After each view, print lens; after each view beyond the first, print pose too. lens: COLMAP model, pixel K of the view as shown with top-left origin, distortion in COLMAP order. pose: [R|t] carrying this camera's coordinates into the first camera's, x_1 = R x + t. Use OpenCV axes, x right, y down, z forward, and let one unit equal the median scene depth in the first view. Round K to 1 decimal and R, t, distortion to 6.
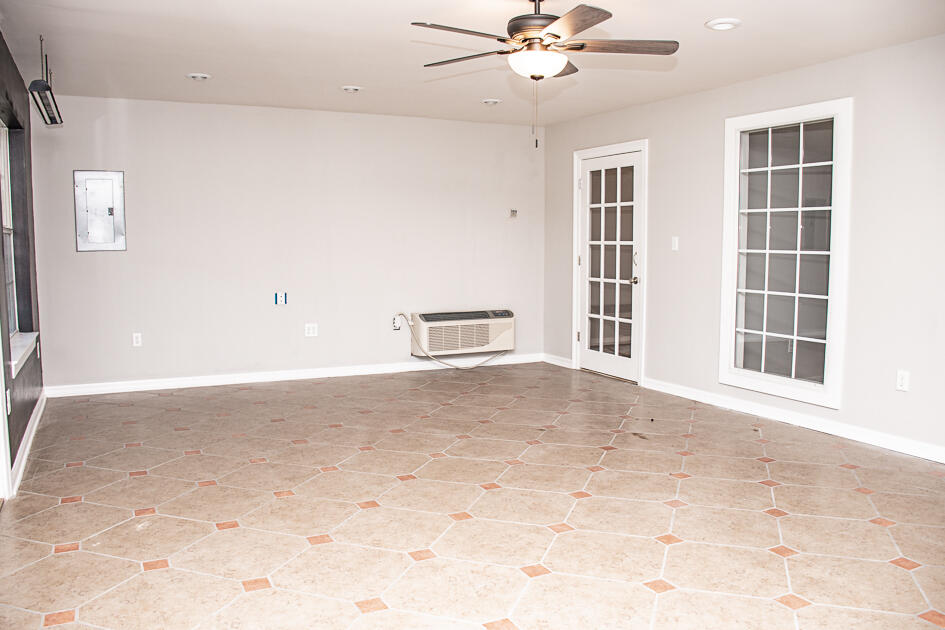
lens RADIAL K [[755.2, 0, 475.8], [0, 755.2, 326.7], [0, 0, 1]] dist [-0.140307, 0.082241]
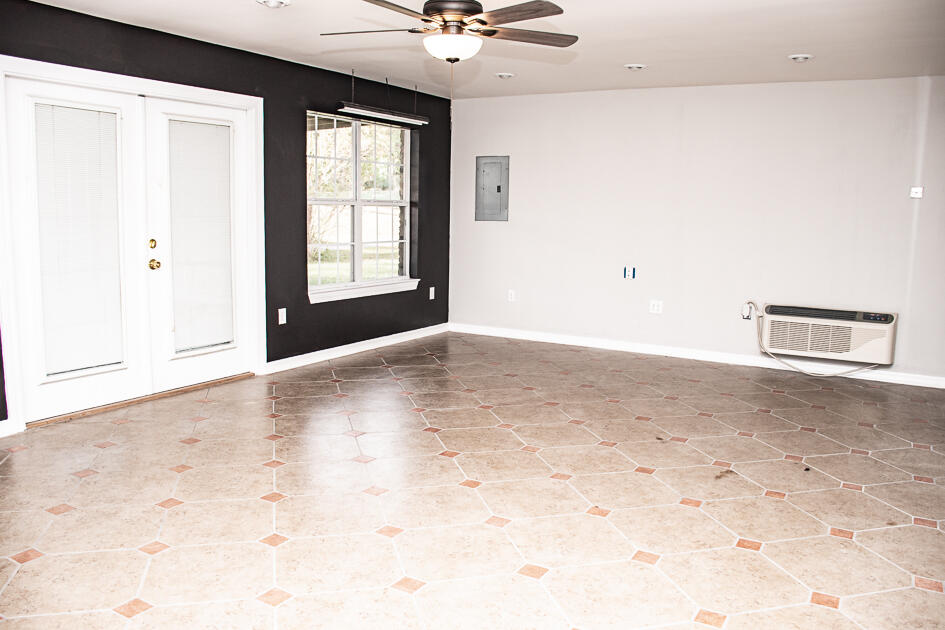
lens RADIAL K [[755.2, 0, 475.8], [0, 755.2, 326.7], [0, 0, 1]] dist [-0.140307, 0.082241]
pose [[0.547871, 0.137512, -0.825184, 0.588176], [-0.108567, 0.989743, 0.092853, -0.044335], [0.829488, 0.038716, 0.557181, 0.287902]]
